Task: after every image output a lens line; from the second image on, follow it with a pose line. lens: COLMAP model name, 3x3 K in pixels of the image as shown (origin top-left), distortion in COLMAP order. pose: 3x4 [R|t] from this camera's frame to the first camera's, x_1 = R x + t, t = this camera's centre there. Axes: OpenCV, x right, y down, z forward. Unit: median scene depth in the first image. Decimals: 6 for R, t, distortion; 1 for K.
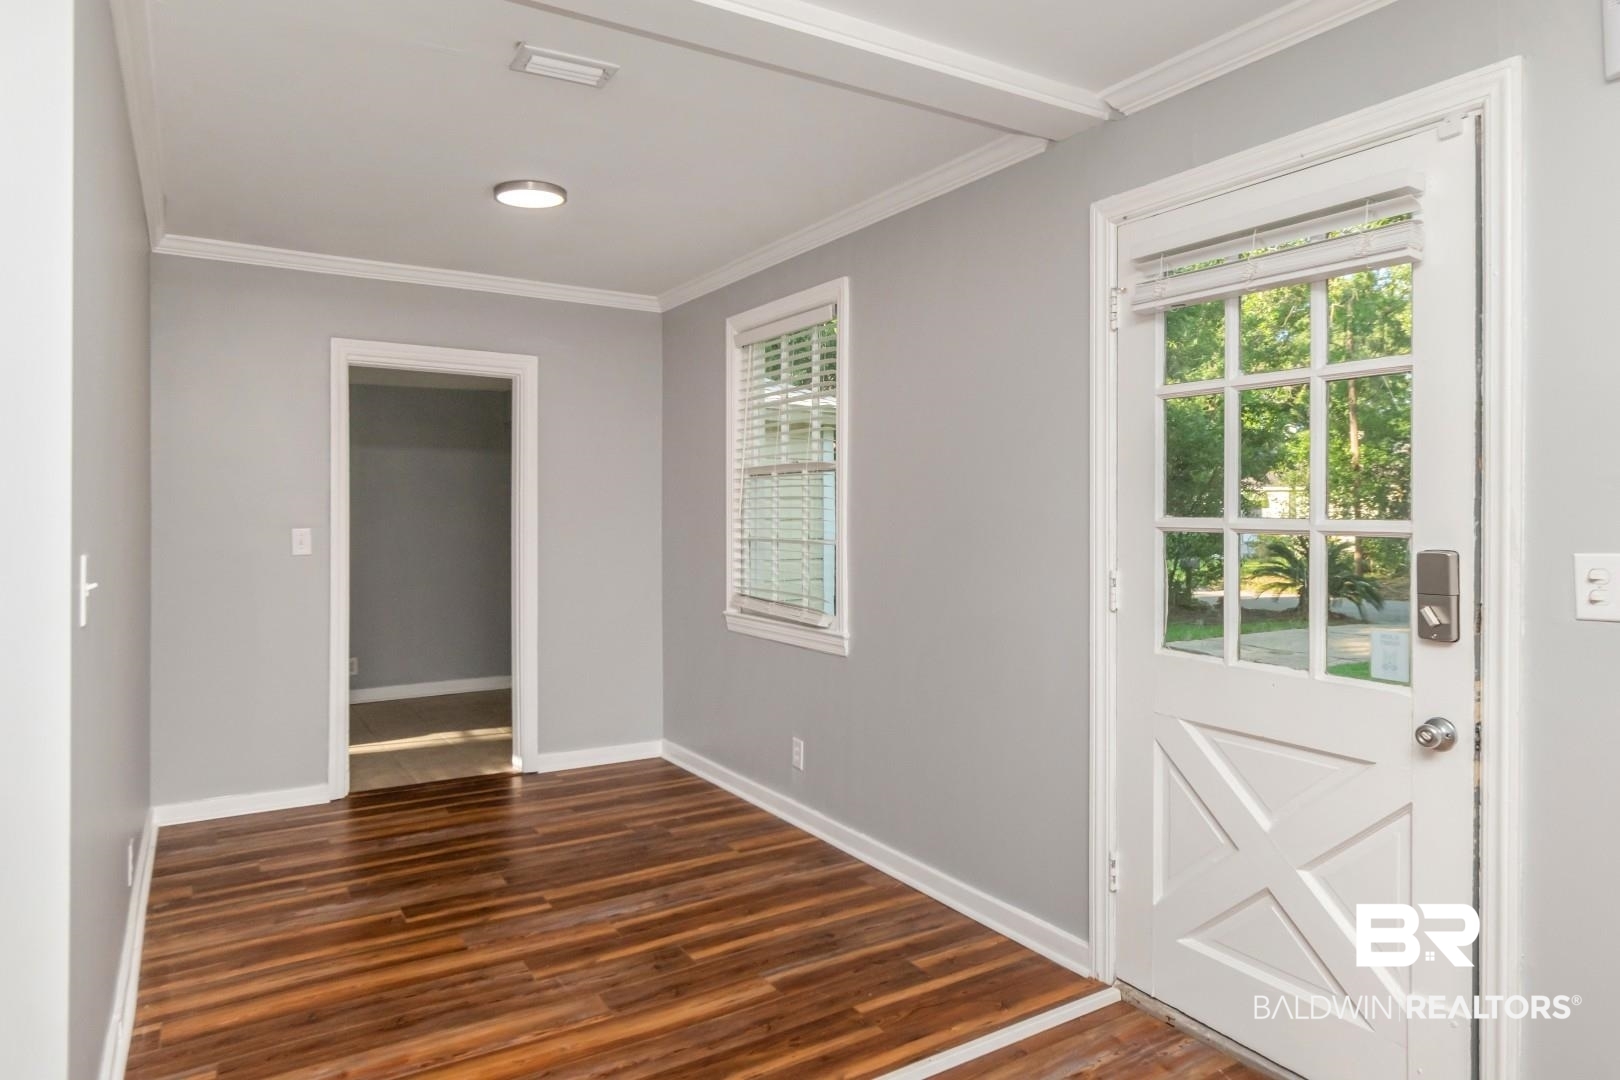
lens RADIAL K [[972.9, 0, 803.7], [0, 972.9, 511.9], [0, 0, 1]] dist [0.001784, -0.000075]
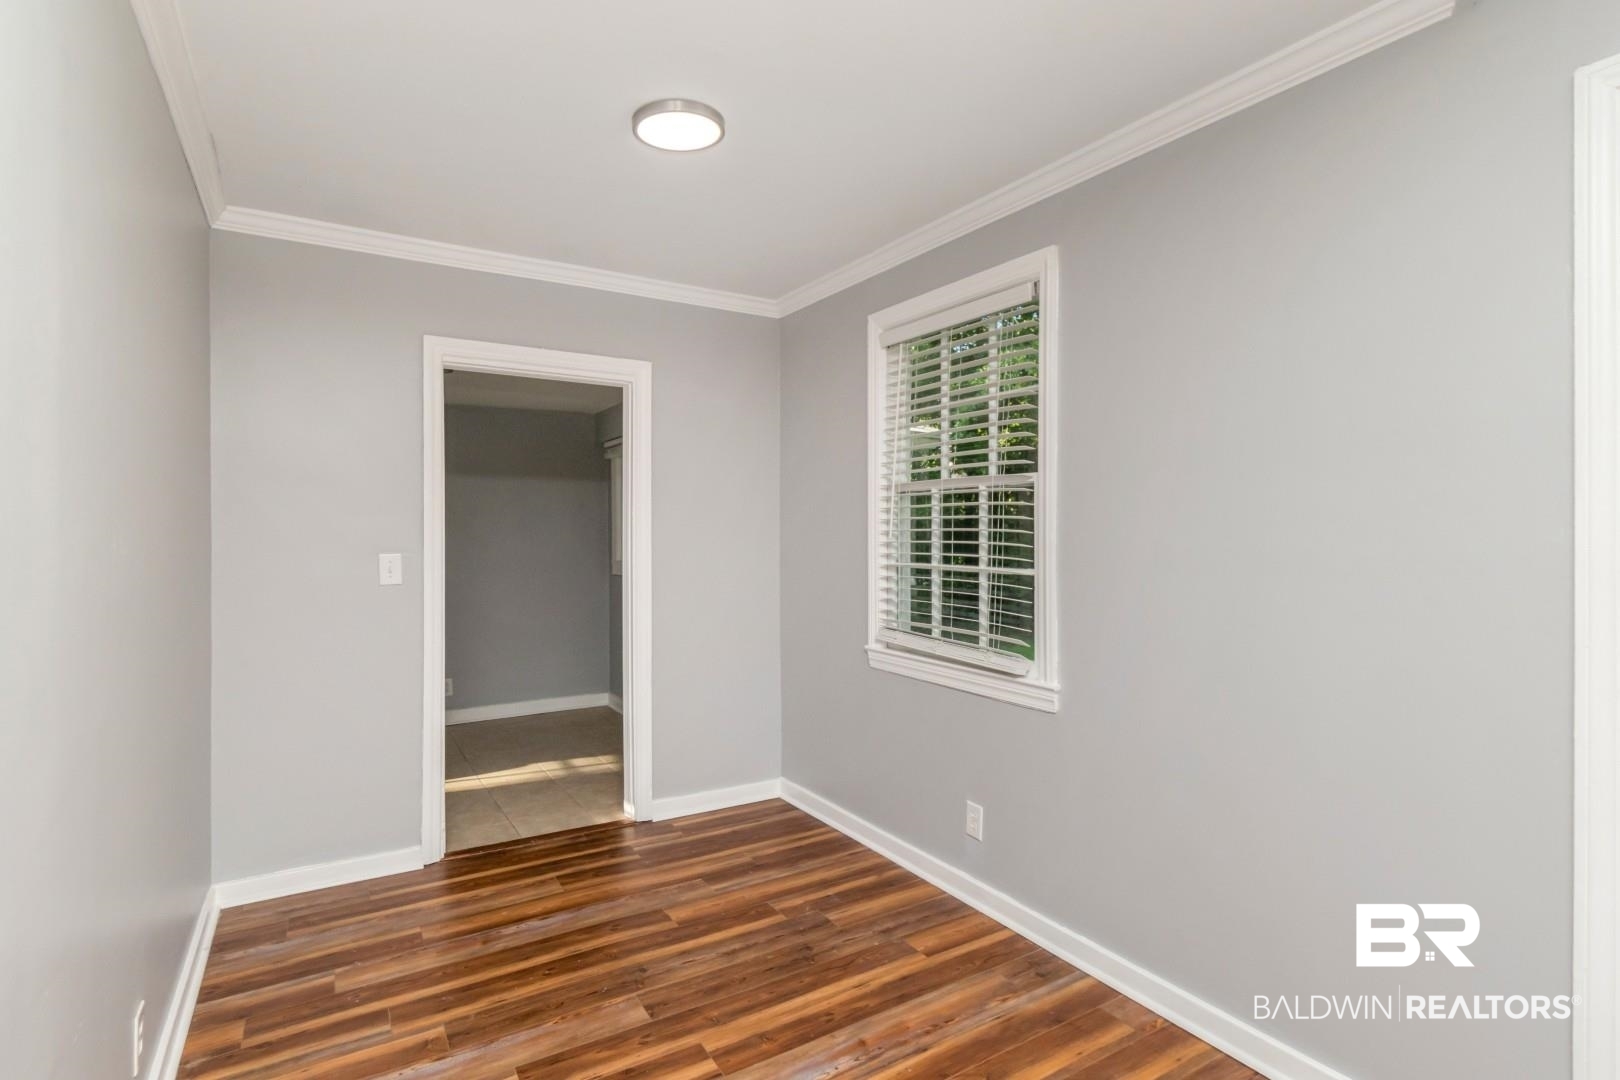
lens RADIAL K [[785.8, 0, 803.3], [0, 785.8, 530.7], [0, 0, 1]] dist [-0.001578, -0.000551]
pose [[0.999975, -0.001065, -0.007039, -0.147824], [0.001090, 0.999993, 0.003564, -0.006002], [0.007035, -0.003572, 0.999969, 0.313387]]
